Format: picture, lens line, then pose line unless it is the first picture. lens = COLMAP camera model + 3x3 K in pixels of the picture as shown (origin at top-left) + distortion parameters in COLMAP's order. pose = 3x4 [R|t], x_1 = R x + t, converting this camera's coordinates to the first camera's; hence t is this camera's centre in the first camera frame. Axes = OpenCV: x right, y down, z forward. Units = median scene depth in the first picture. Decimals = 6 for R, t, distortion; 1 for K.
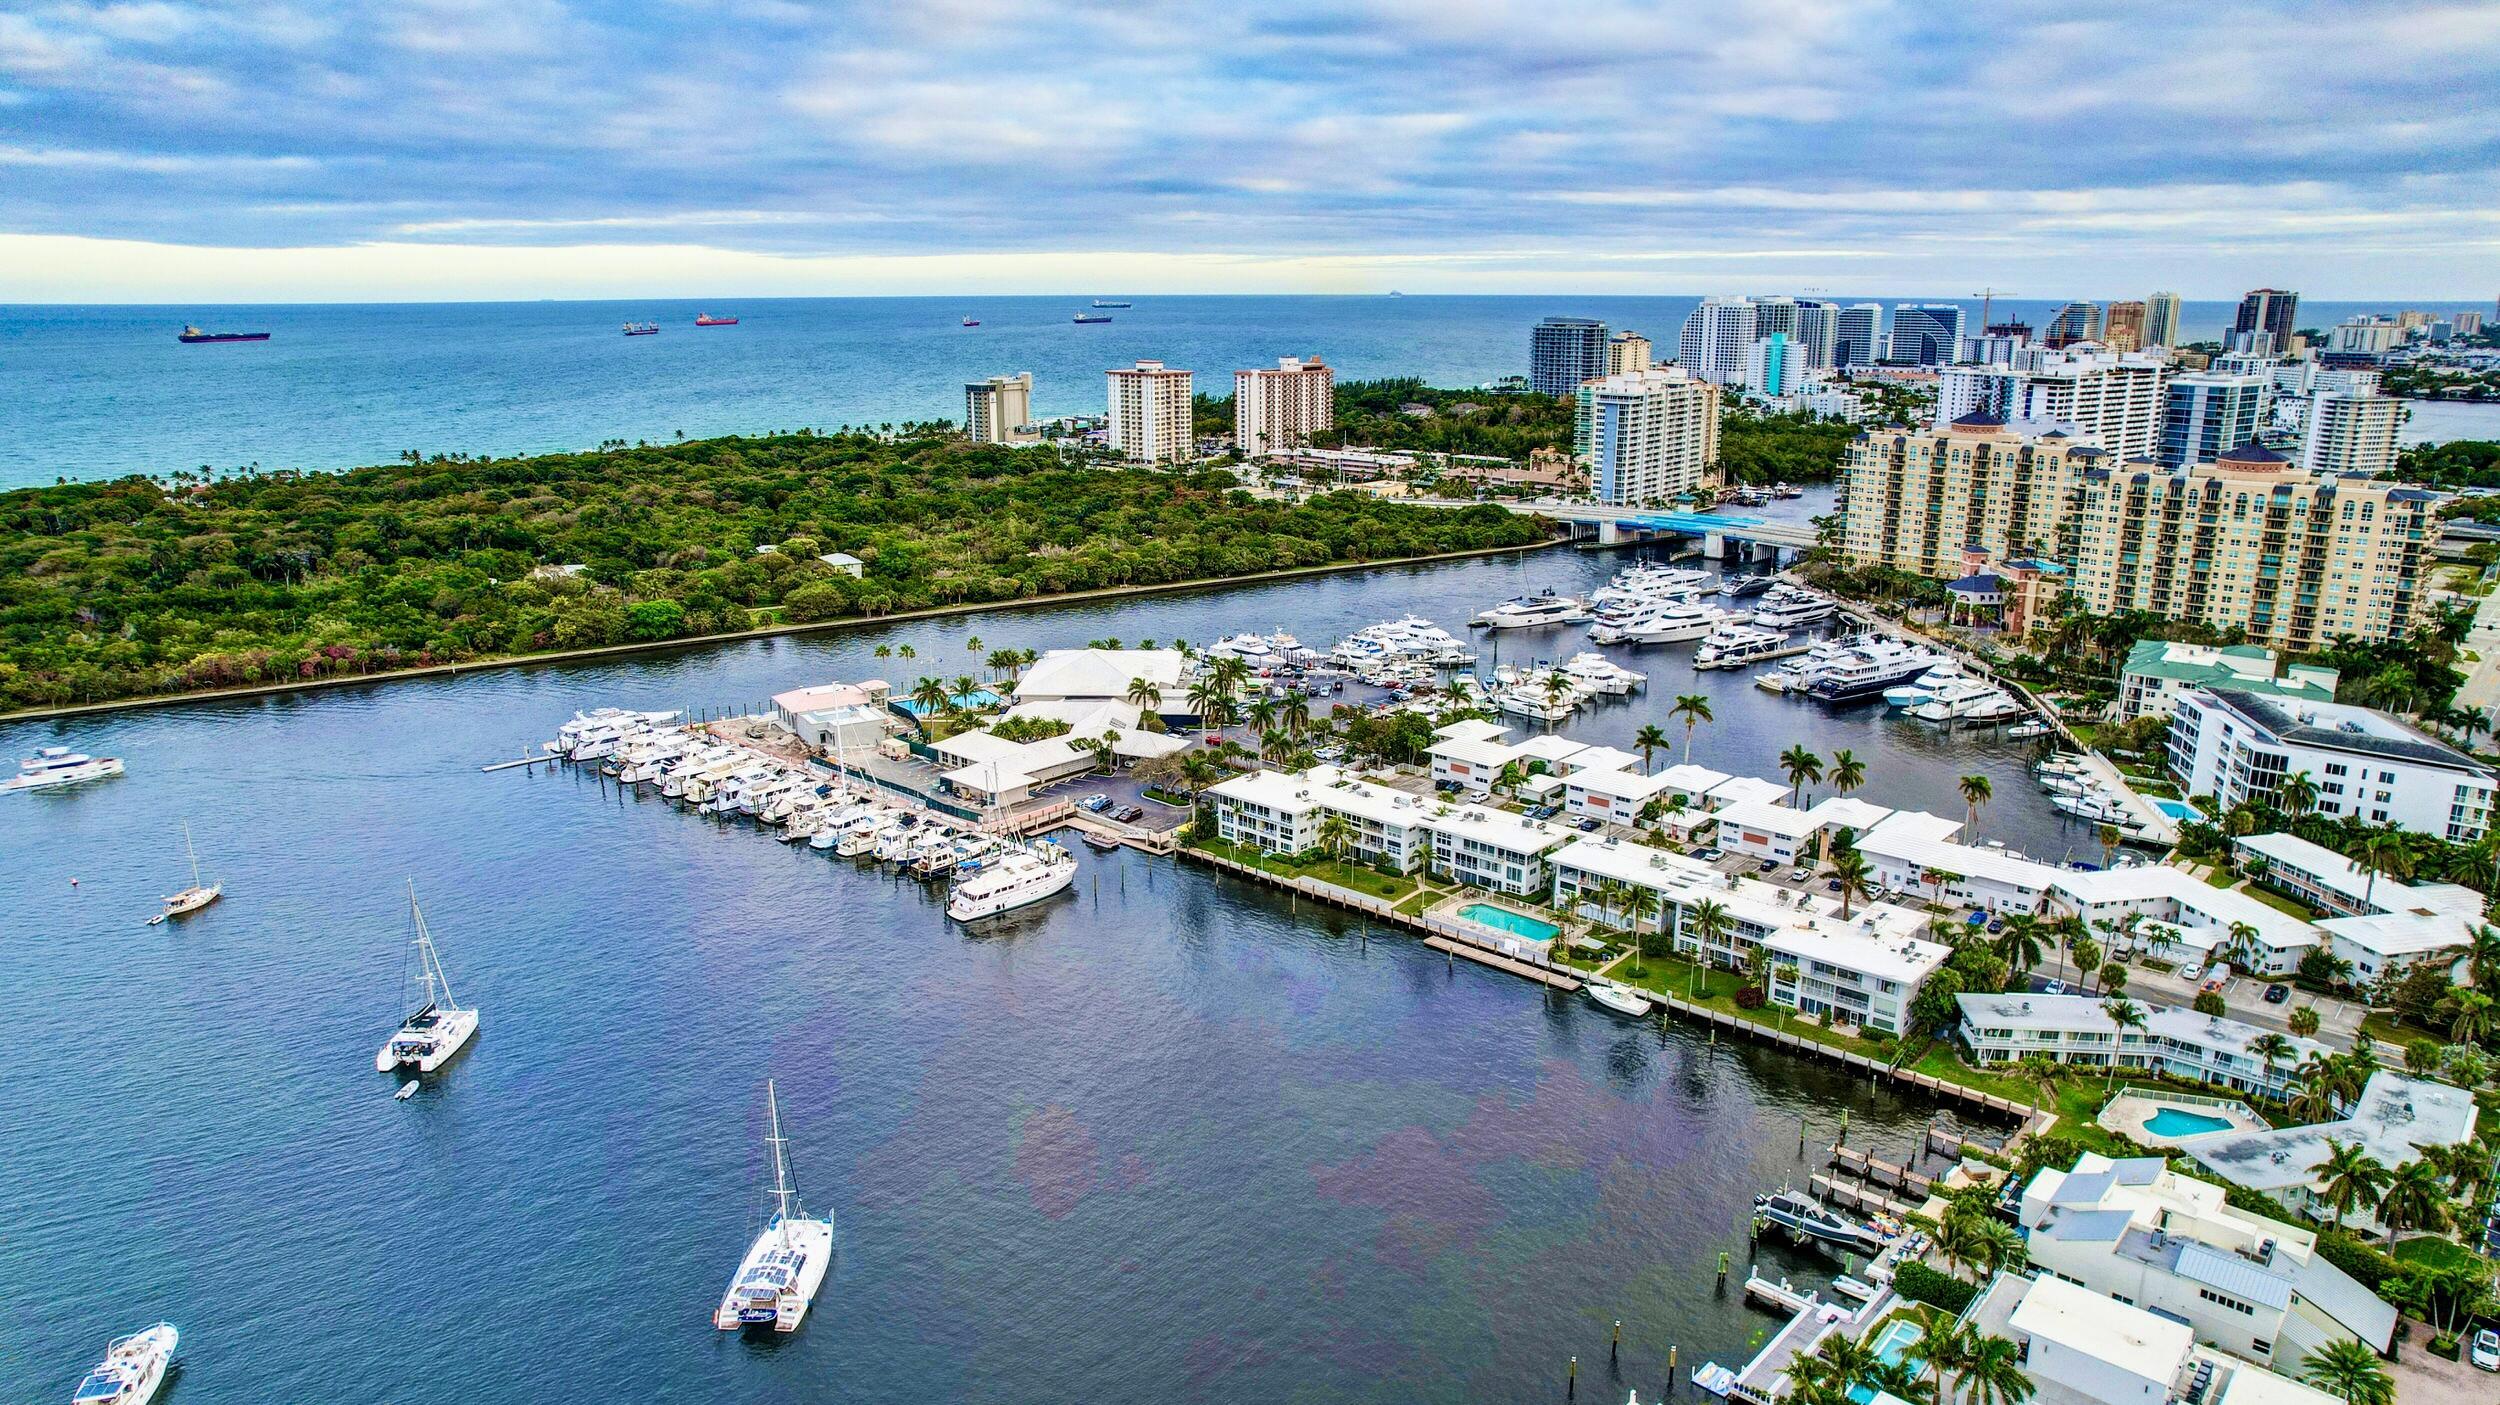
lens RADIAL K [[1602.8, 0, 1260.6], [0, 1602.8, 702.1], [0, 0, 1]] dist [-0.072708, 0.066805]
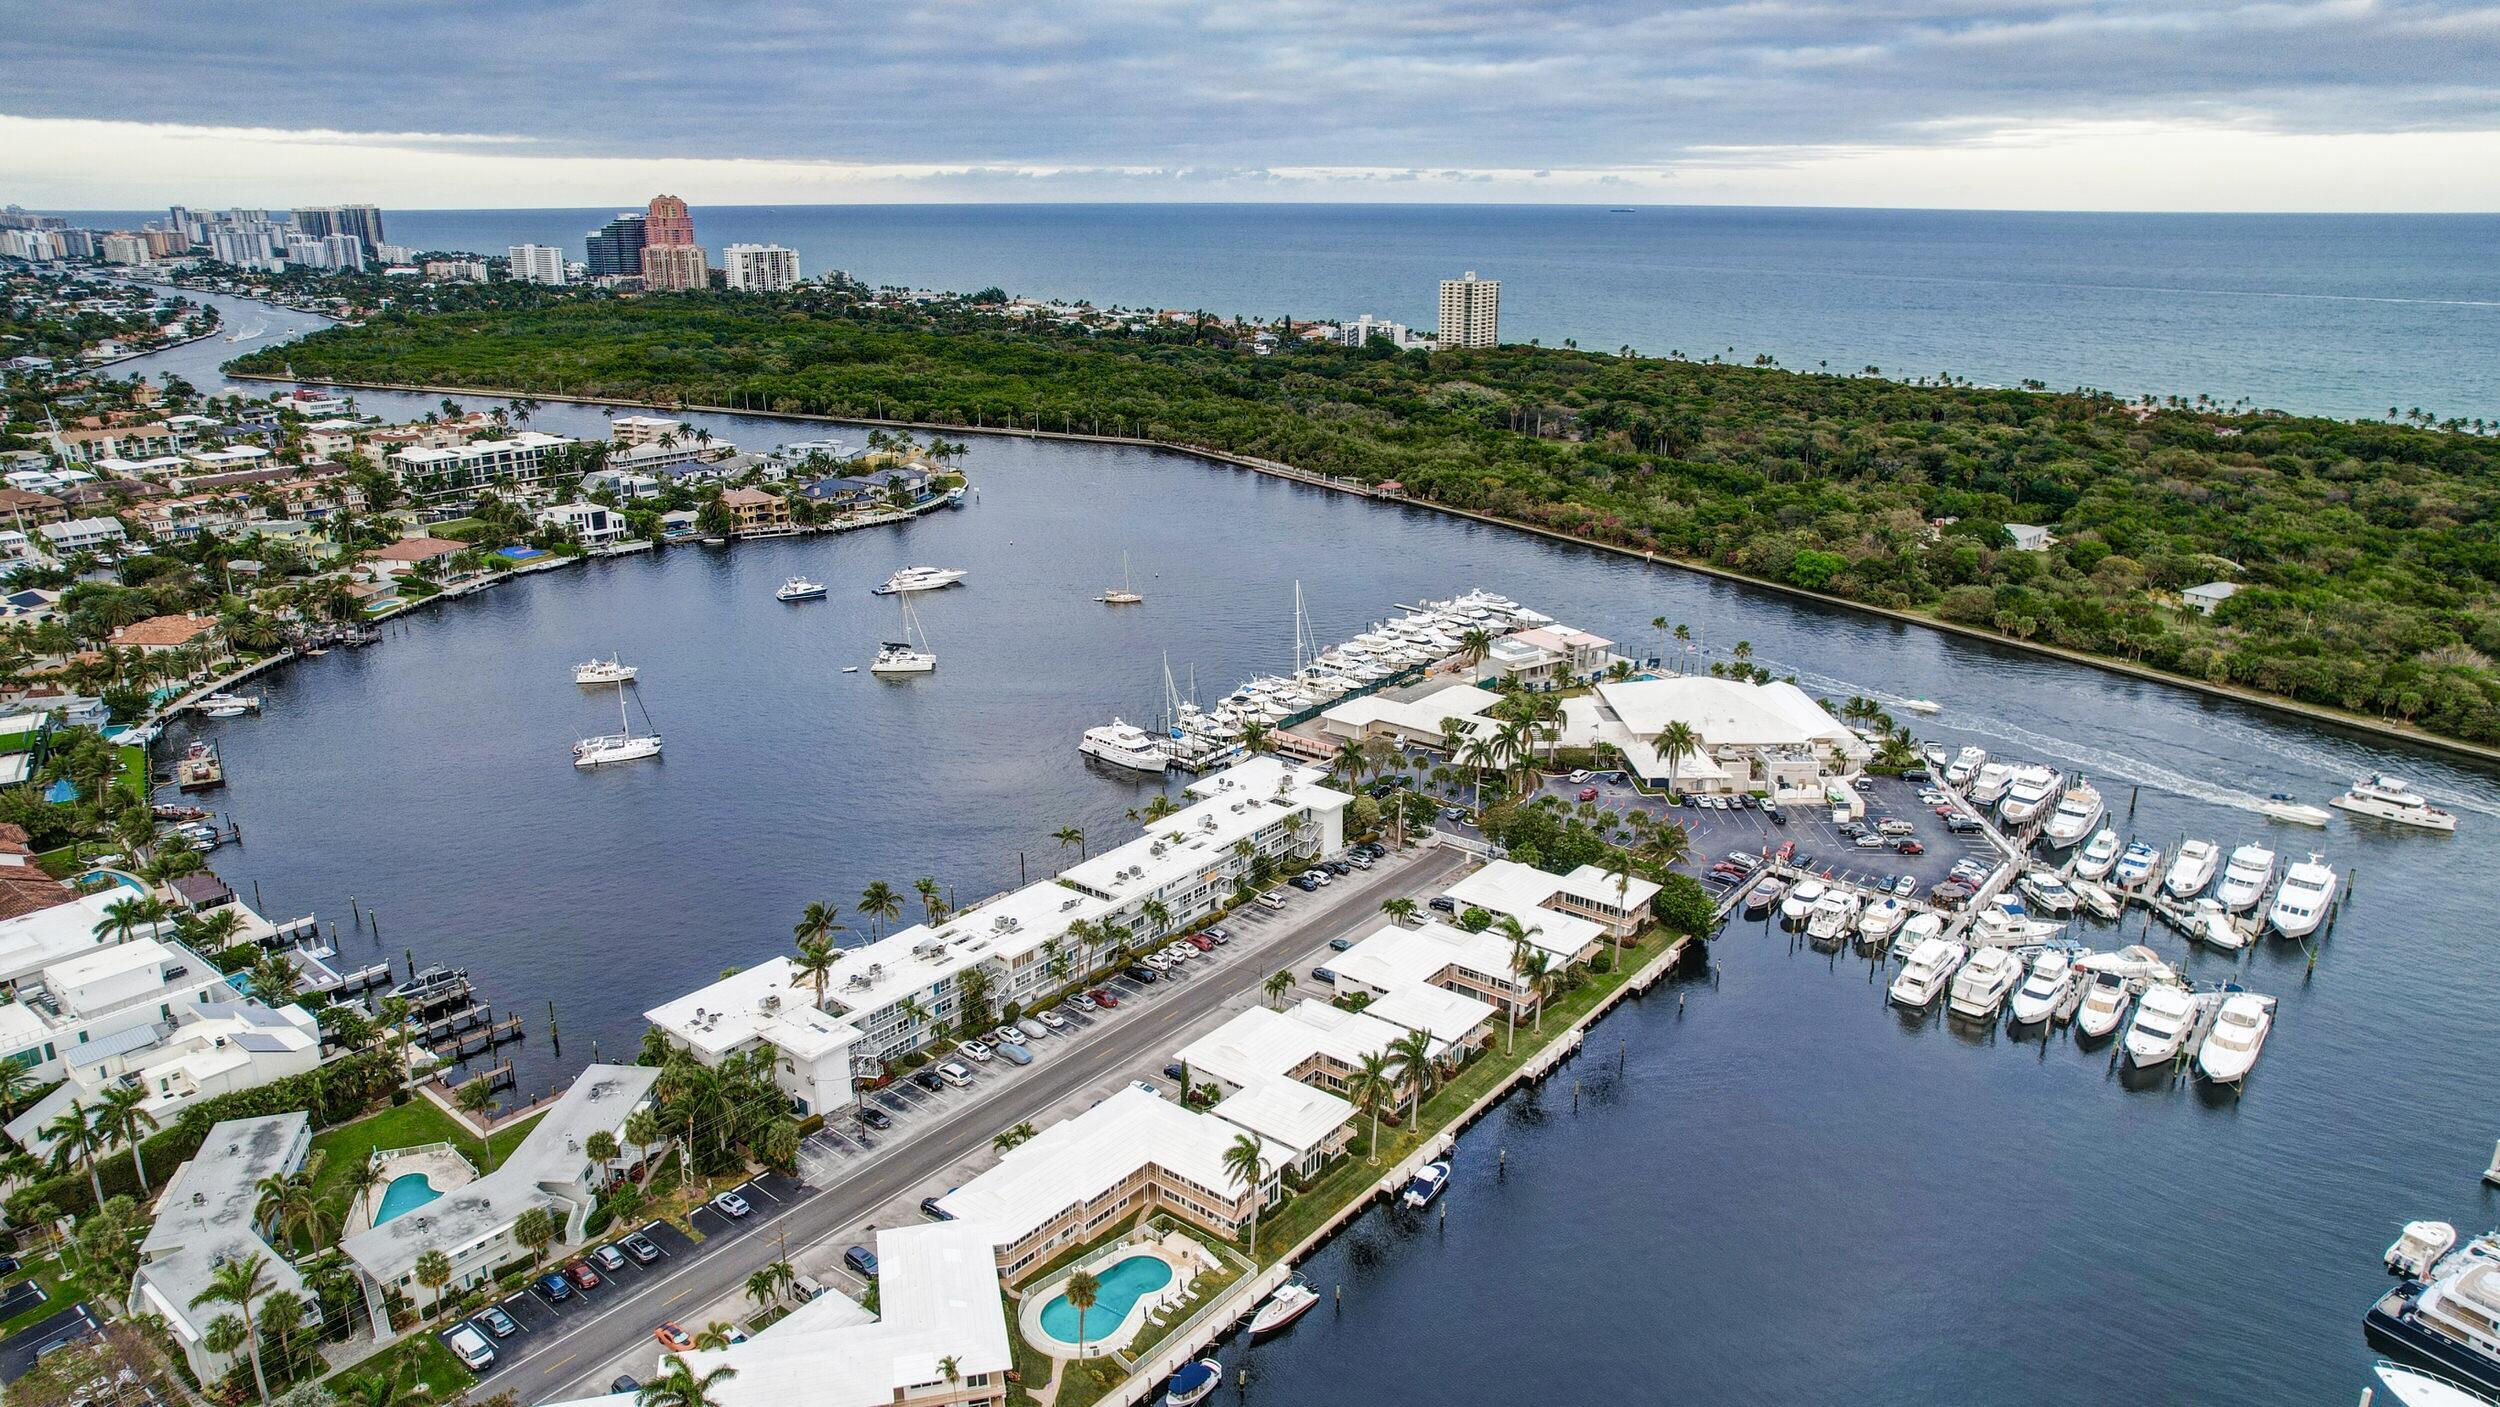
lens RADIAL K [[1636.3, 0, 1260.0], [0, 1636.3, 694.6], [0, 0, 1]] dist [-0.073355, 0.064076]
pose [[0.055268, 0.295651, -0.953696, 0.687385], [-0.252098, 0.928342, 0.273181, -0.194384], [0.966122, 0.225327, 0.125840, 0.623574]]
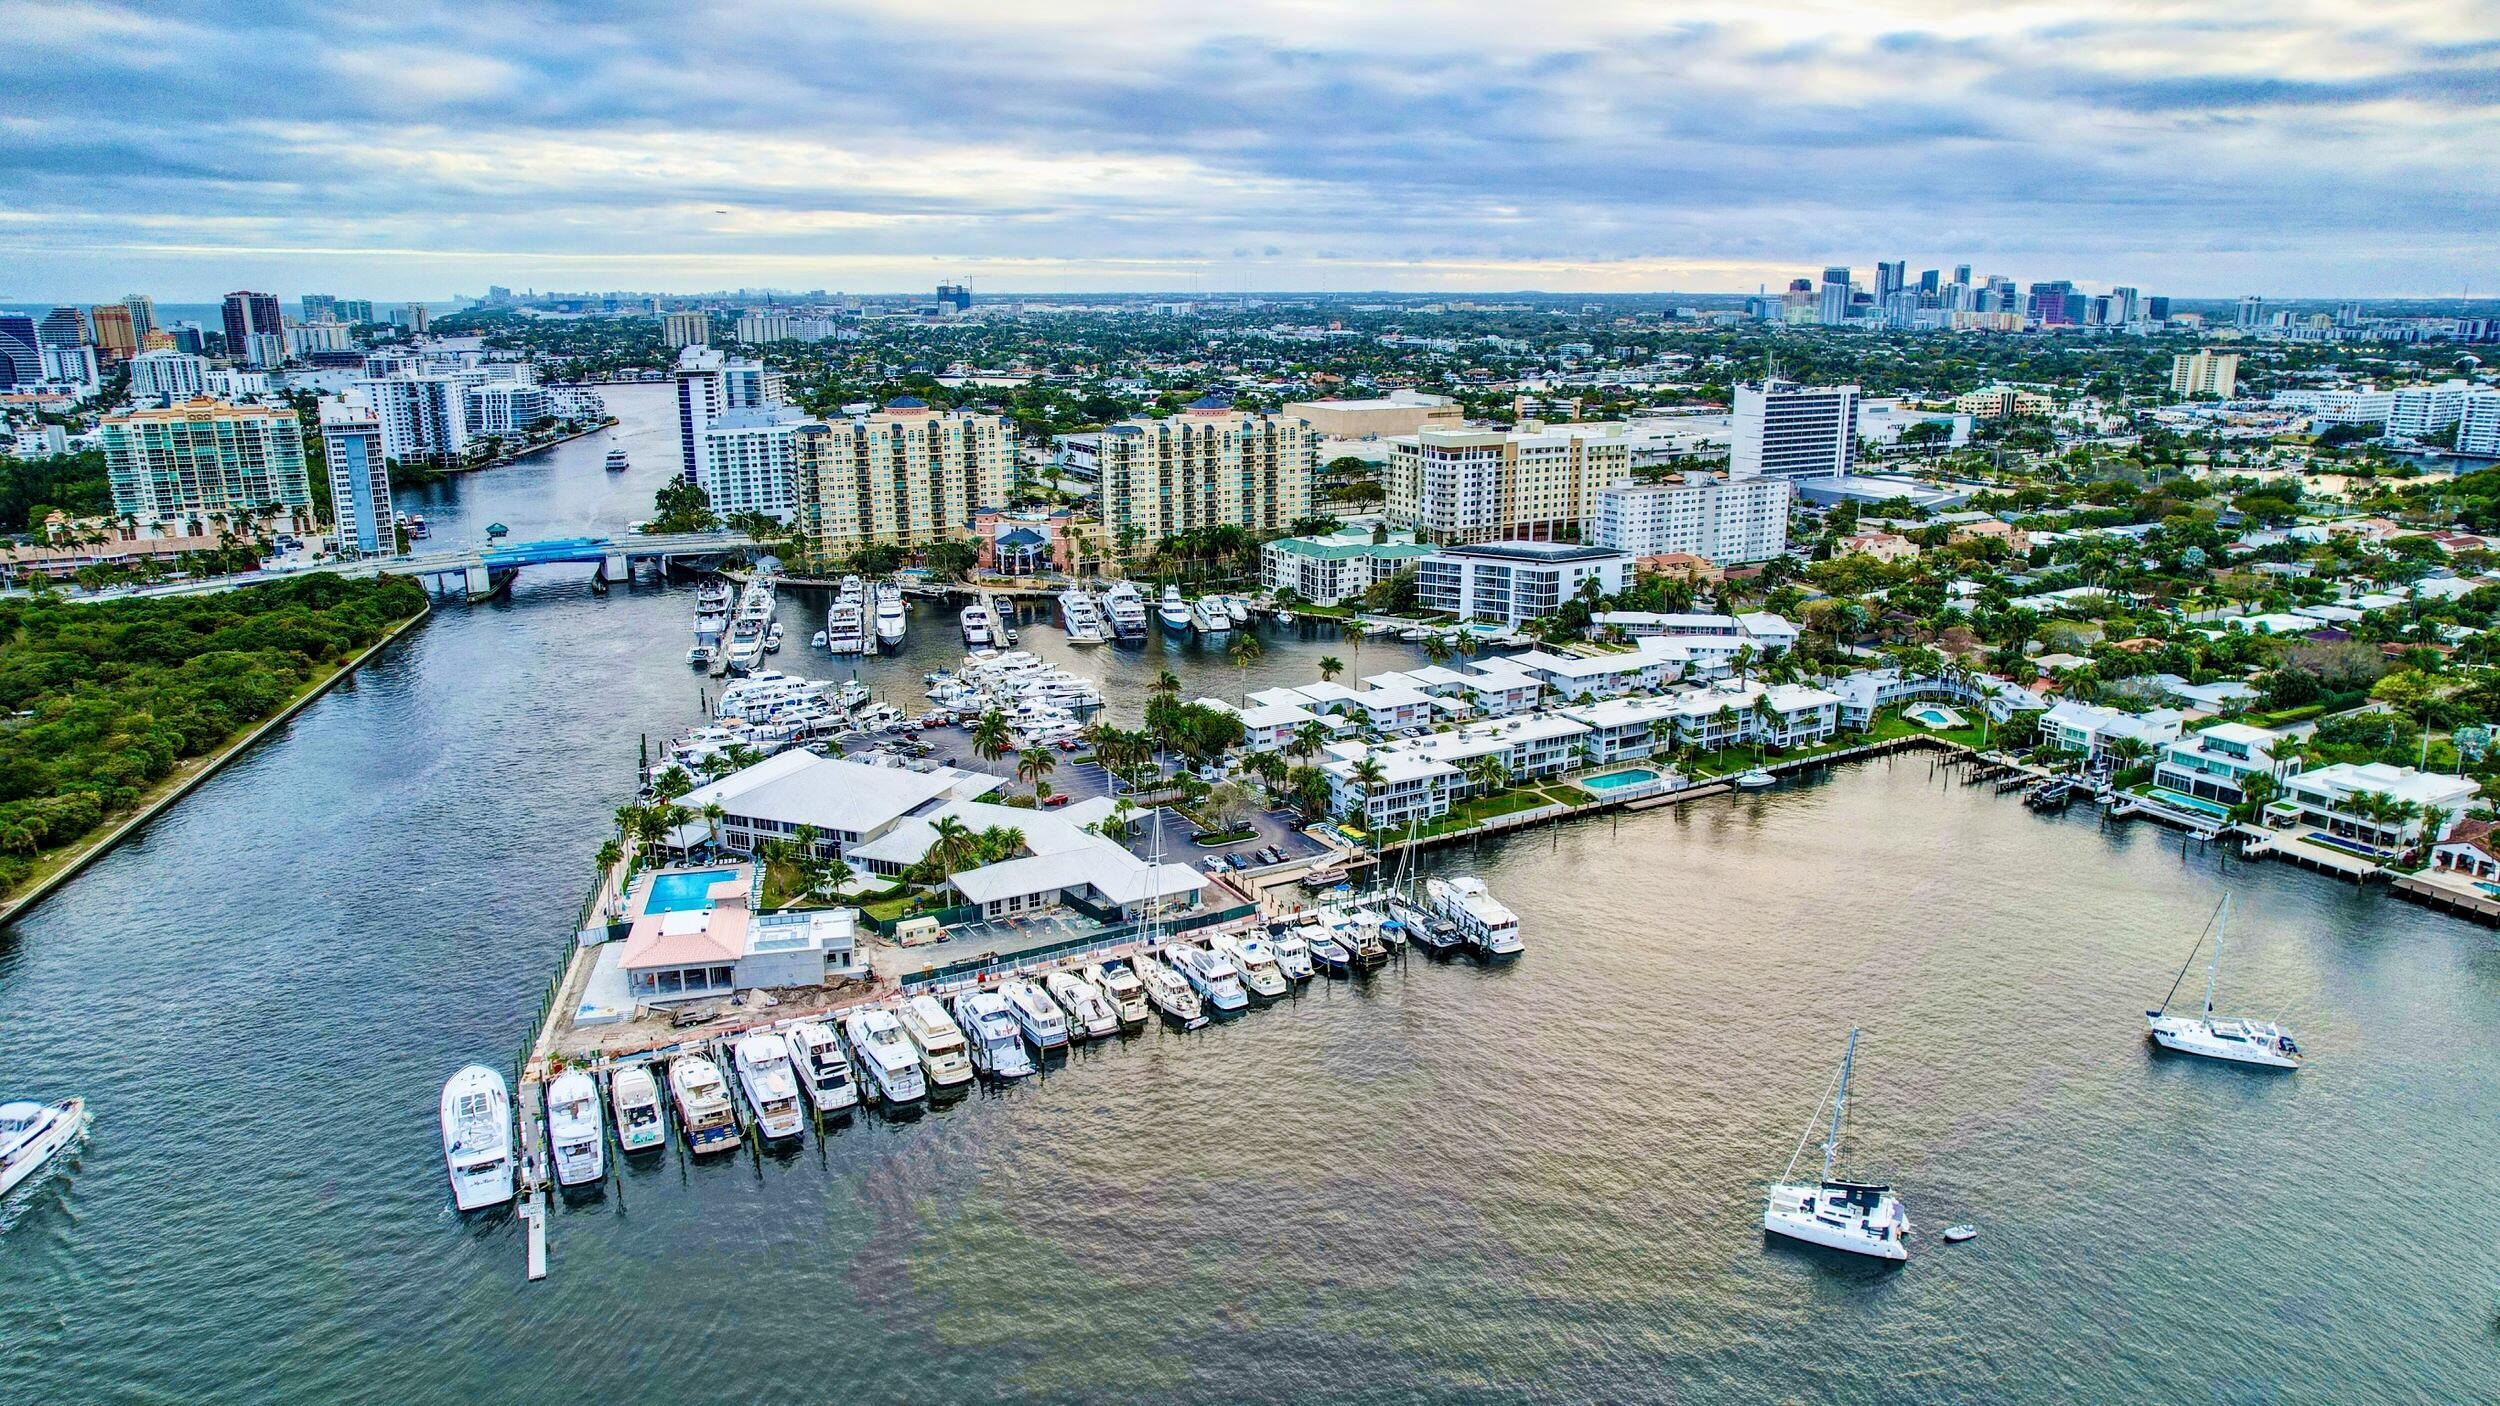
lens RADIAL K [[1602.8, 0, 1260.6], [0, 1602.8, 702.6], [0, 0, 1]] dist [-0.072708, 0.066805]
pose [[0.318039, -0.239837, 0.917240, -0.698598], [0.240673, 0.956206, 0.166576, -0.130356], [-0.917021, 0.167777, 0.361833, 0.500697]]
